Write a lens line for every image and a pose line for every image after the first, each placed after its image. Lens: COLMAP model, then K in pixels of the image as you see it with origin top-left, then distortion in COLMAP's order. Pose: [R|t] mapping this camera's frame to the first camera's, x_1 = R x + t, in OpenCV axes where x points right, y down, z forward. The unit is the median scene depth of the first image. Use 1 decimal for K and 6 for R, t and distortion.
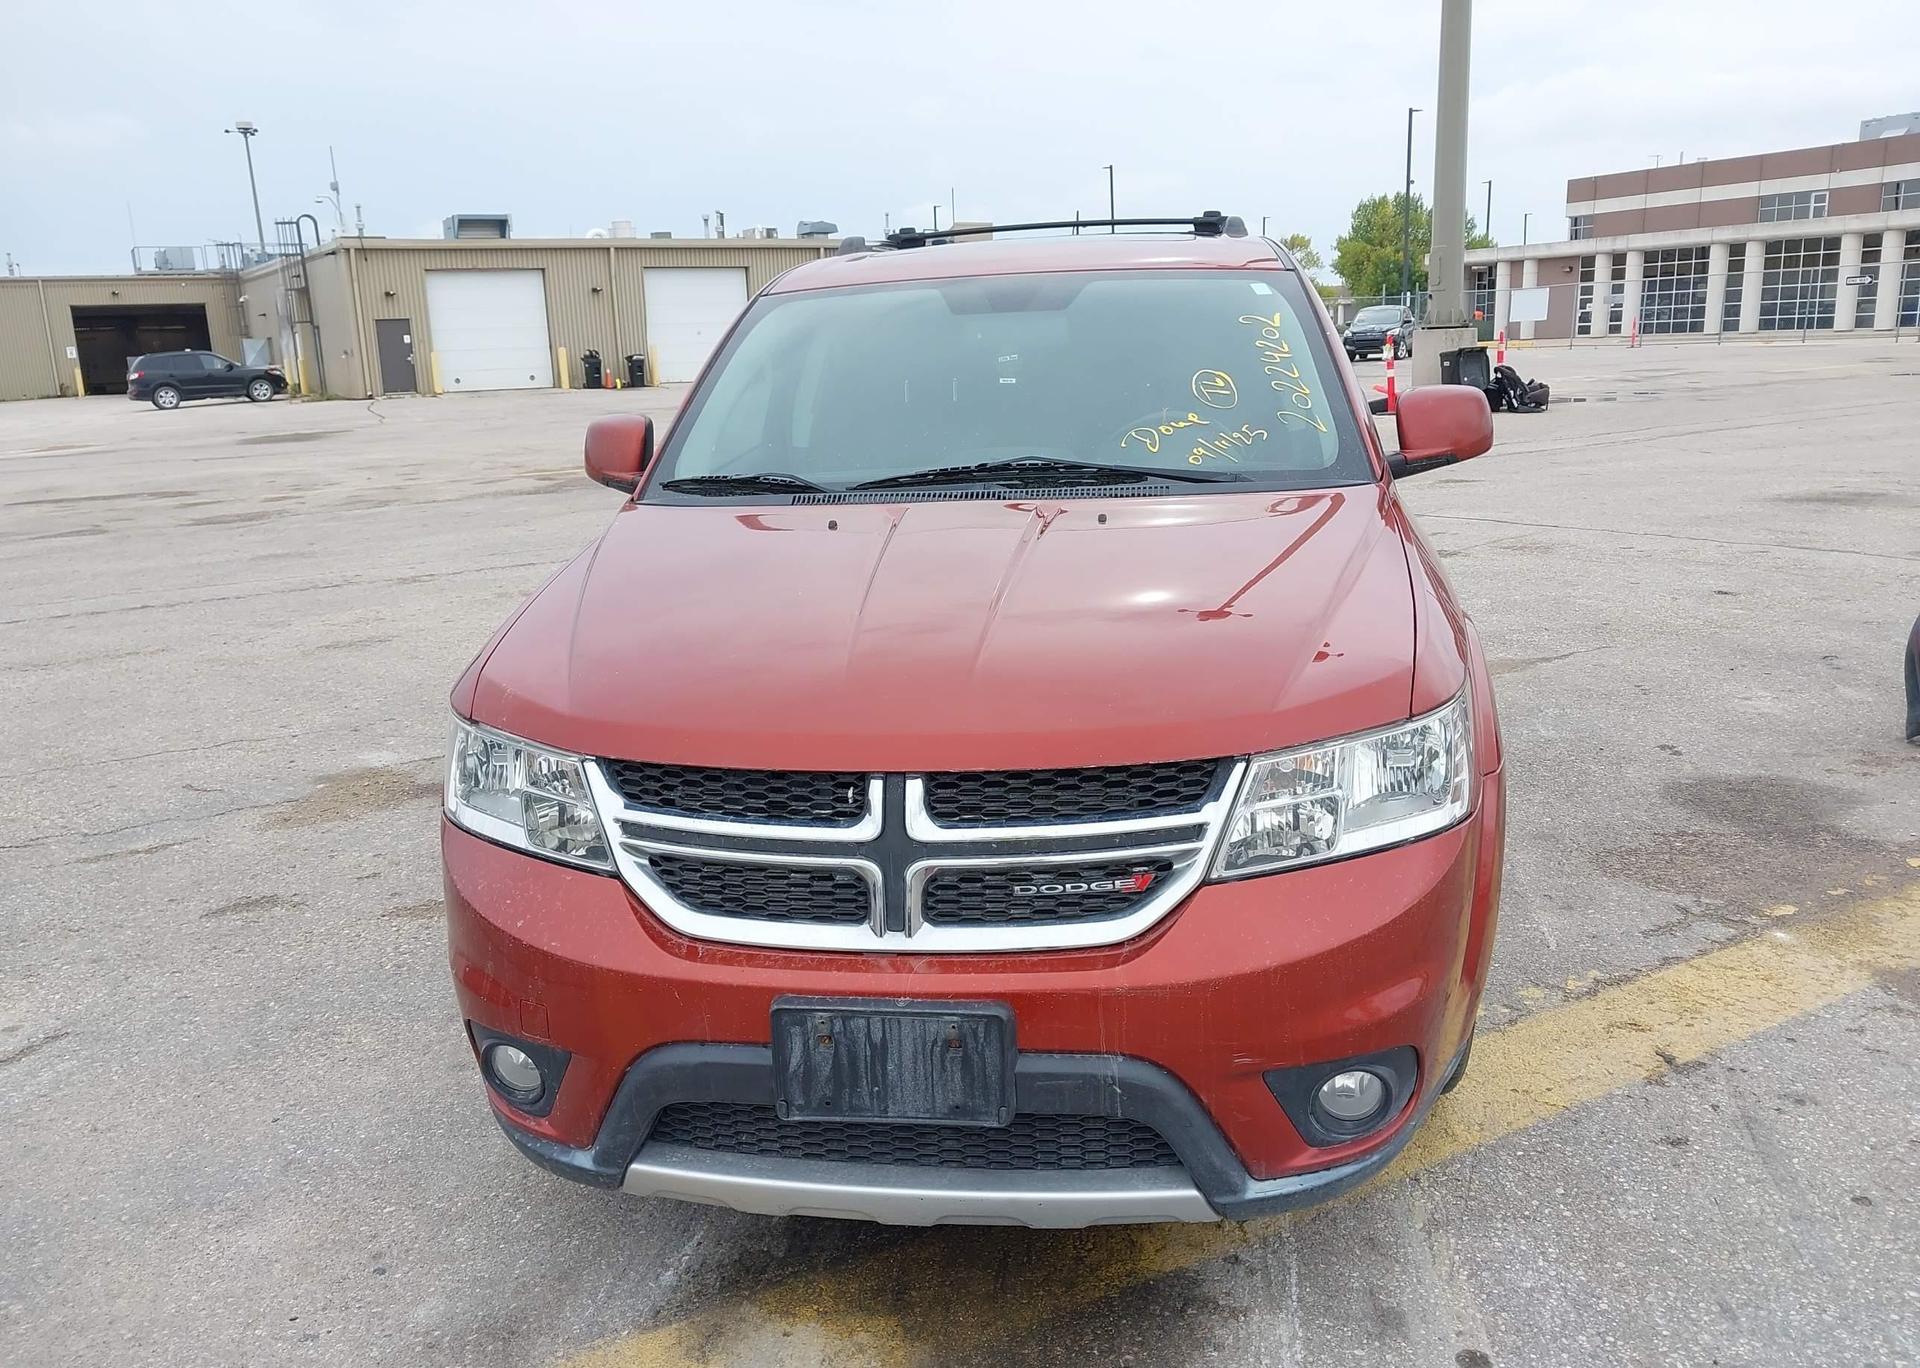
lens RADIAL K [[1514.5, 0, 955.0], [0, 1514.5, 709.5], [0, 0, 1]] dist [0.010991, -0.002651]
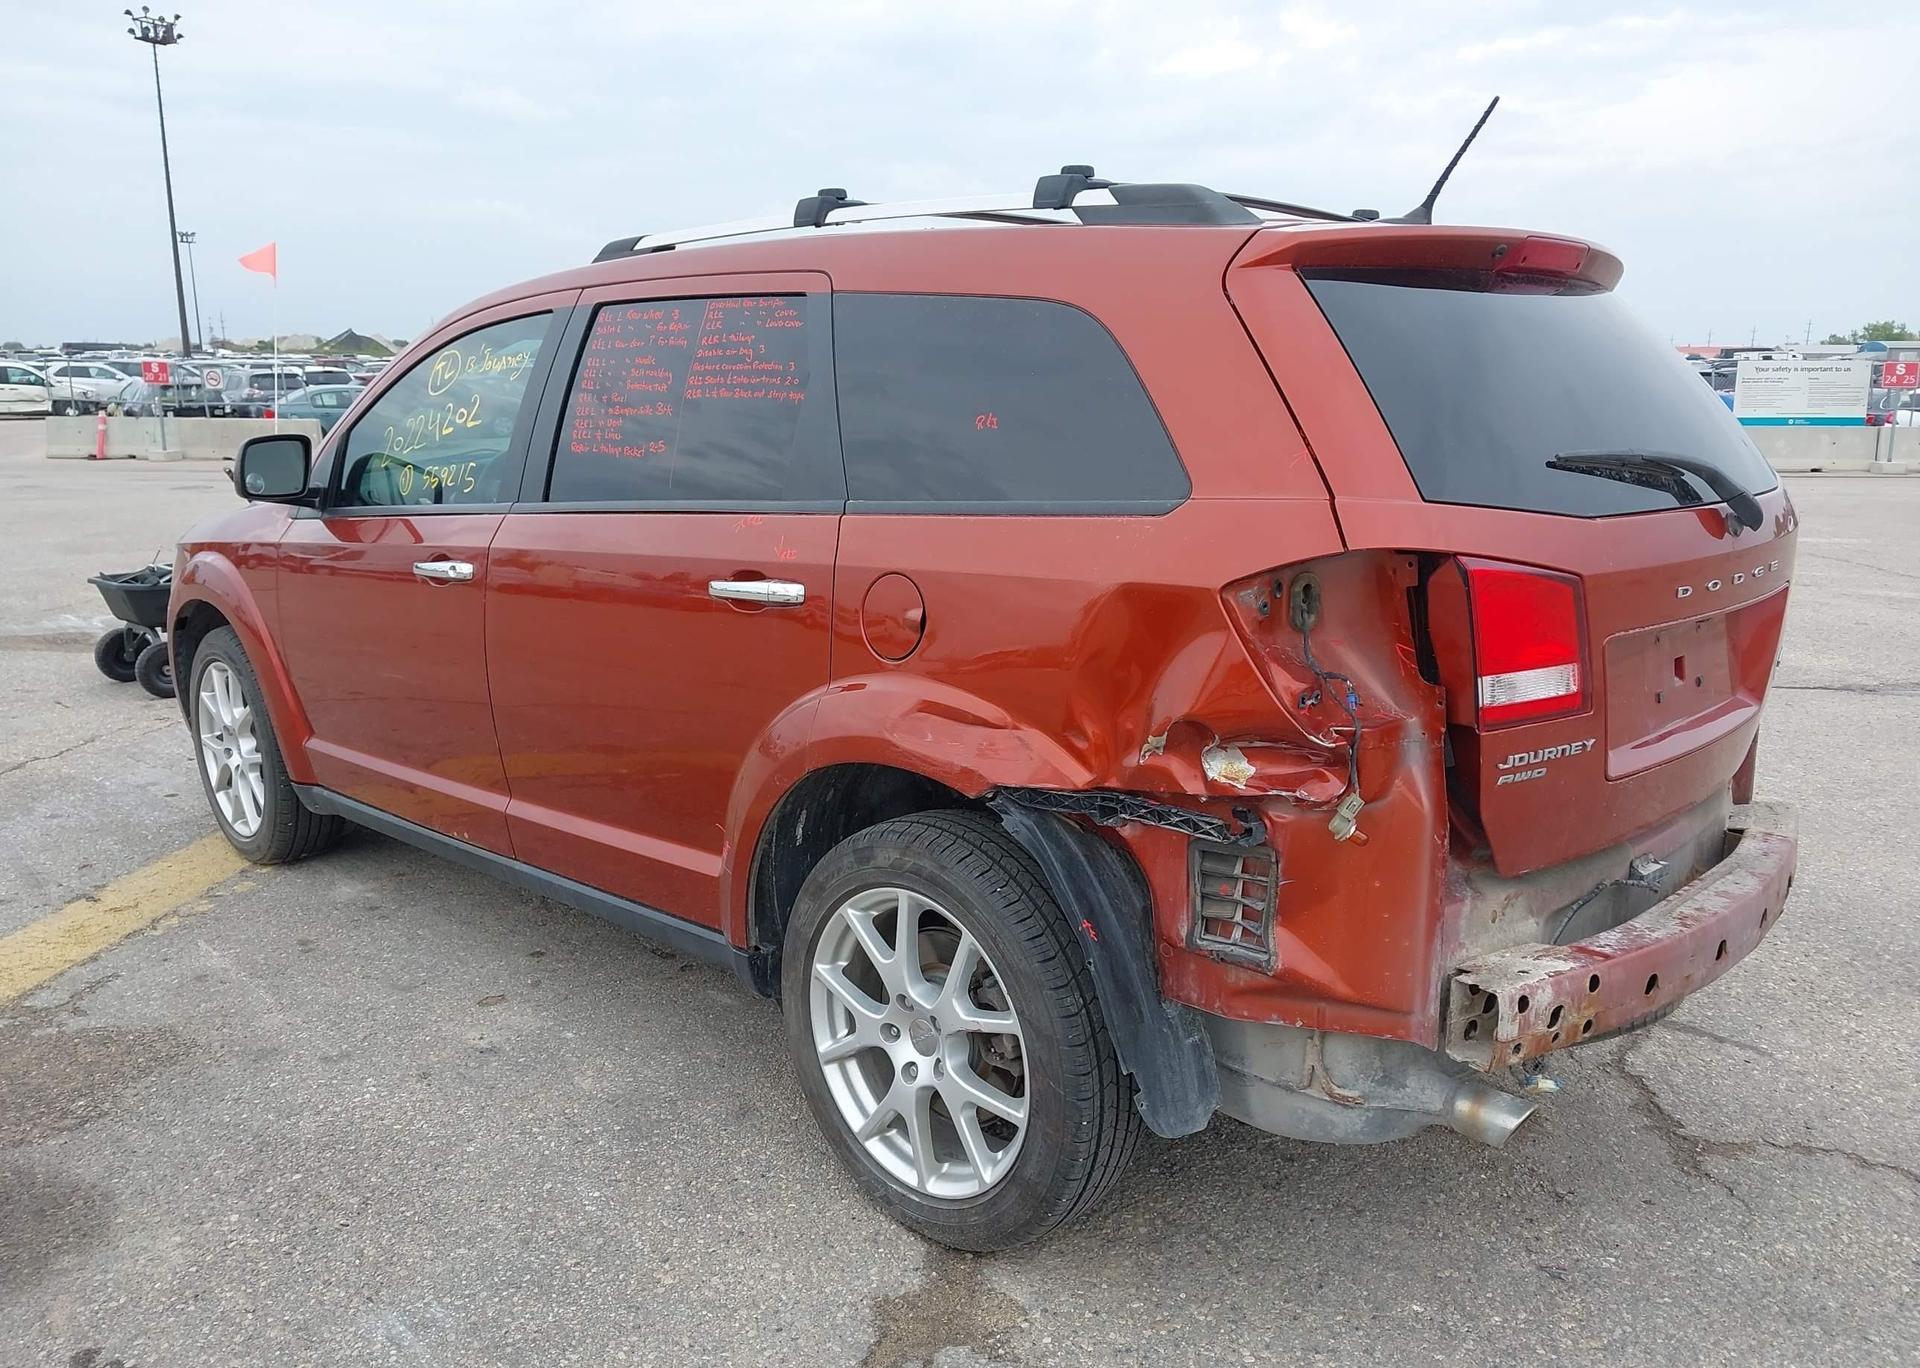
lens RADIAL K [[1525.9, 0, 953.1], [0, 1525.9, 719.6], [0, 0, 1]] dist [0.012605, -0.008571]
pose [[-0.591846, 0.218536, -0.775861, 0.071489], [-0.174018, 0.905205, 0.387714, -0.041277], [0.787042, 0.364481, -0.497713, 0.153249]]
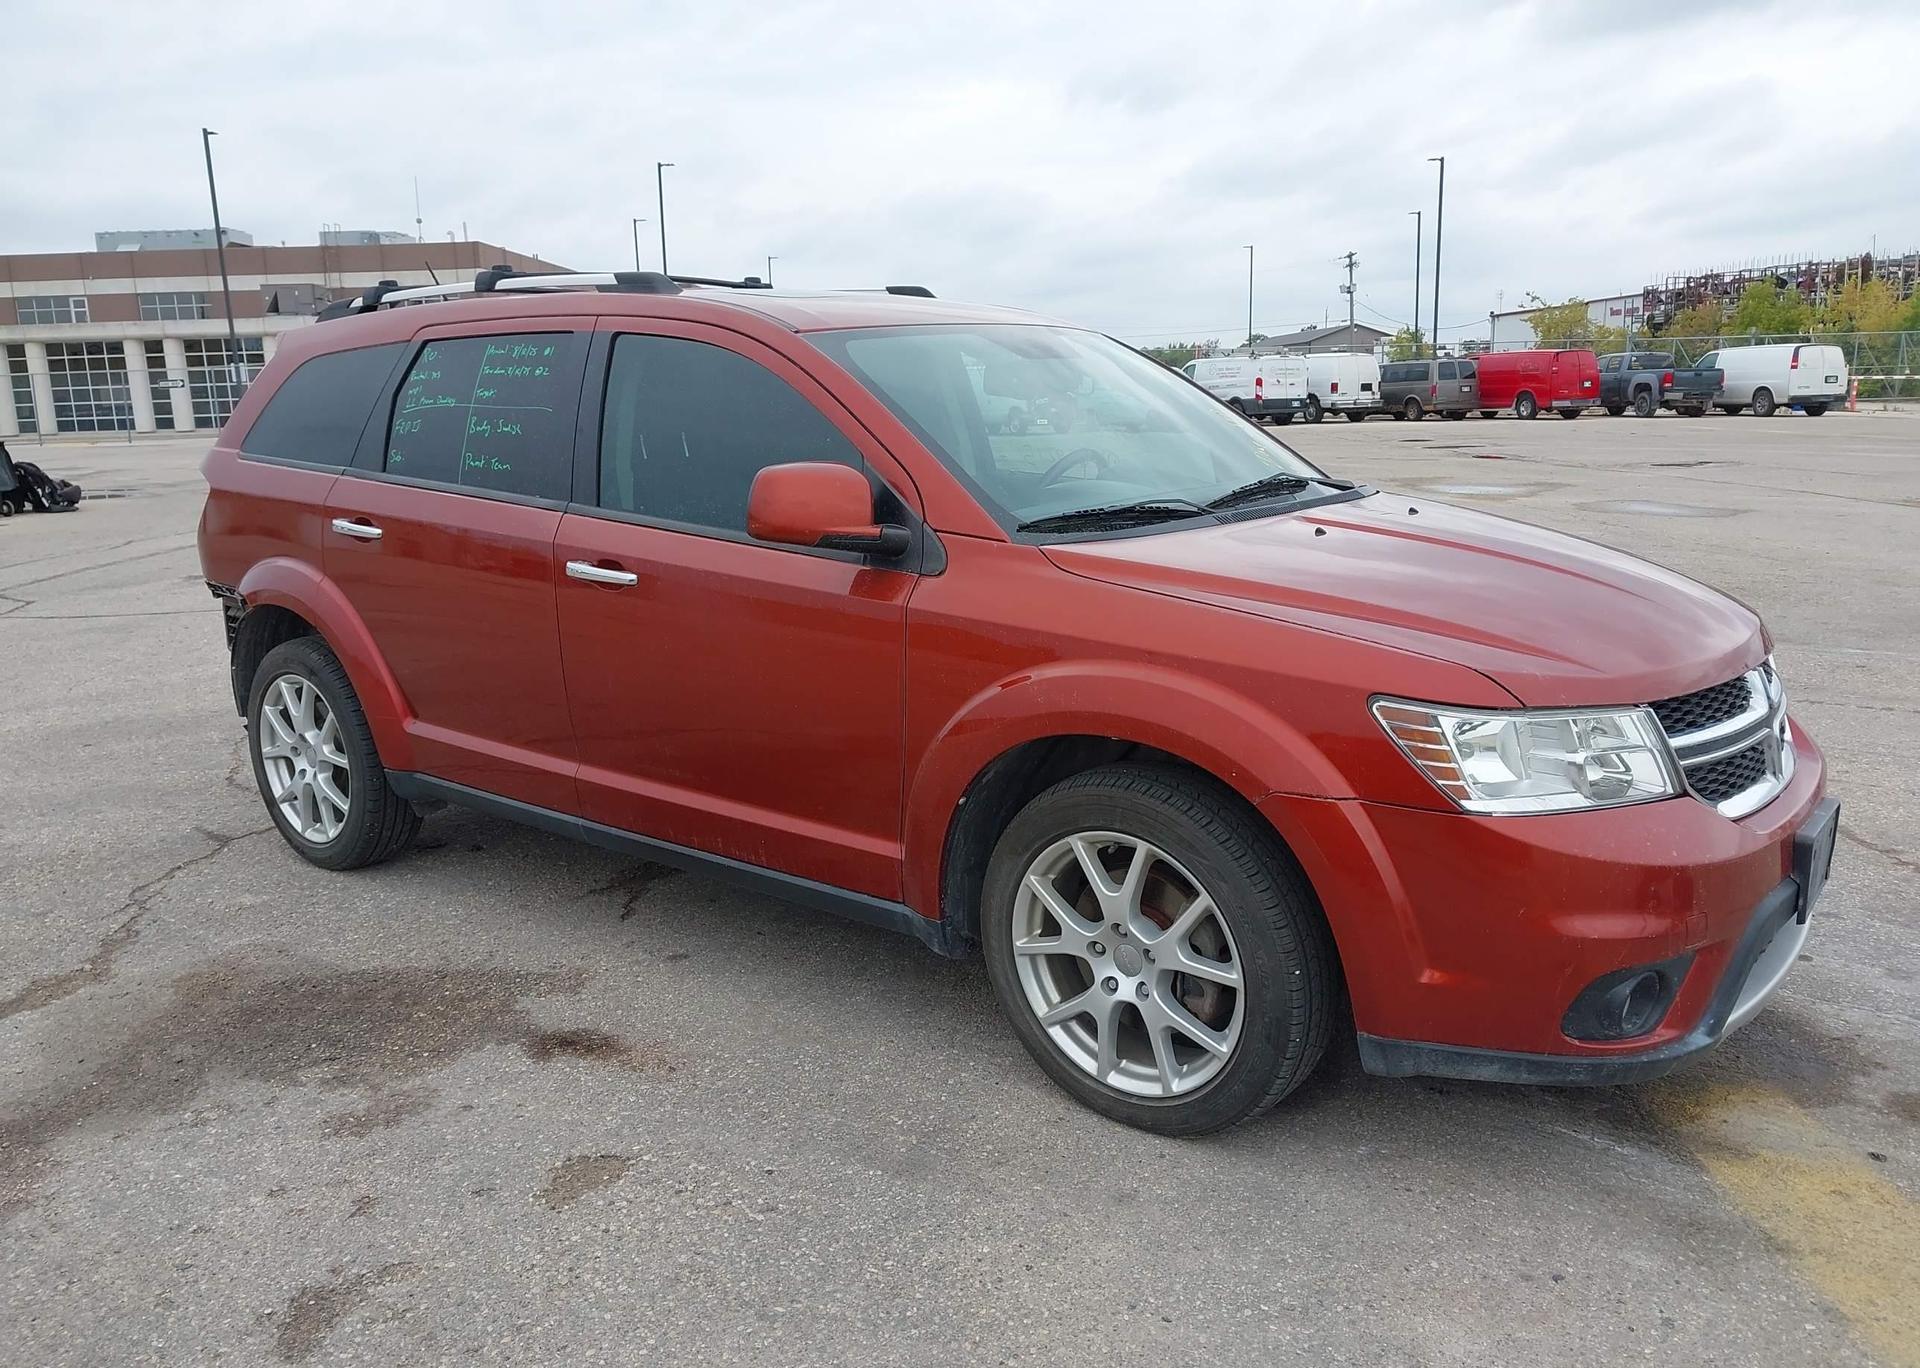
lens RADIAL K [[1520.0, 0, 952.0], [0, 1520.0, 720.3], [0, 0, 1]] dist [0.001695, -0.004300]
pose [[0.491293, -0.164225, 0.855372, -0.076507], [0.214840, 0.974569, 0.063714, -0.007468], [-0.844082, 0.152466, 0.514081, 0.042839]]
